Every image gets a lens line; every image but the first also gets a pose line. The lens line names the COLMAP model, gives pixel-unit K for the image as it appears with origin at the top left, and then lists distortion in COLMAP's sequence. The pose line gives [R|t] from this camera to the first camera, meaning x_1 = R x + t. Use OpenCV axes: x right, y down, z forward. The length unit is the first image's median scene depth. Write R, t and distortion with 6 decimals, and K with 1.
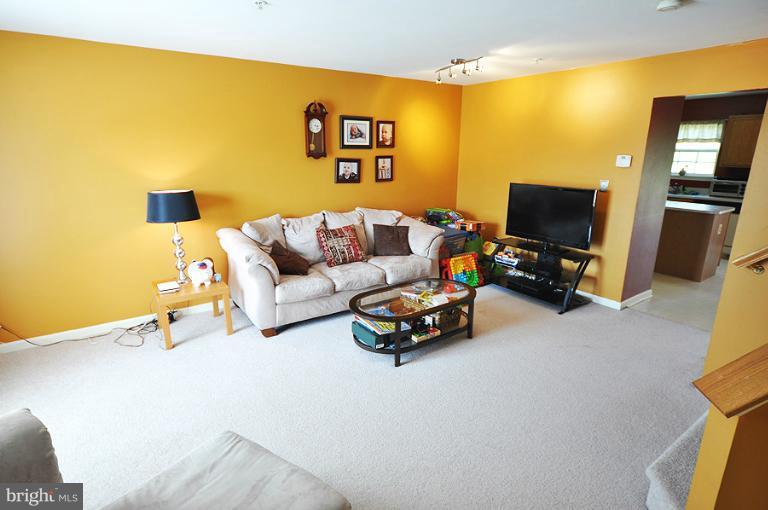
lens RADIAL K [[403.2, 0, 377.6], [0, 403.2, 256.8], [0, 0, 1]] dist [-0.011915, 0.002126]
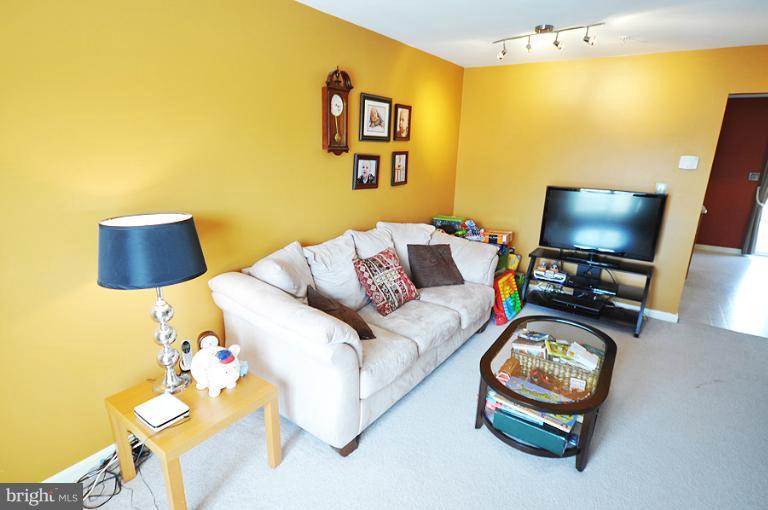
lens RADIAL K [[403.2, 0, 377.6], [0, 403.2, 256.8], [0, 0, 1]] dist [-0.011915, 0.002126]
pose [[0.938914, -0.073246, 0.336268, -0.329615], [0.067641, 0.997306, 0.028370, -0.087891], [-0.337440, -0.003891, 0.941339, 0.341790]]
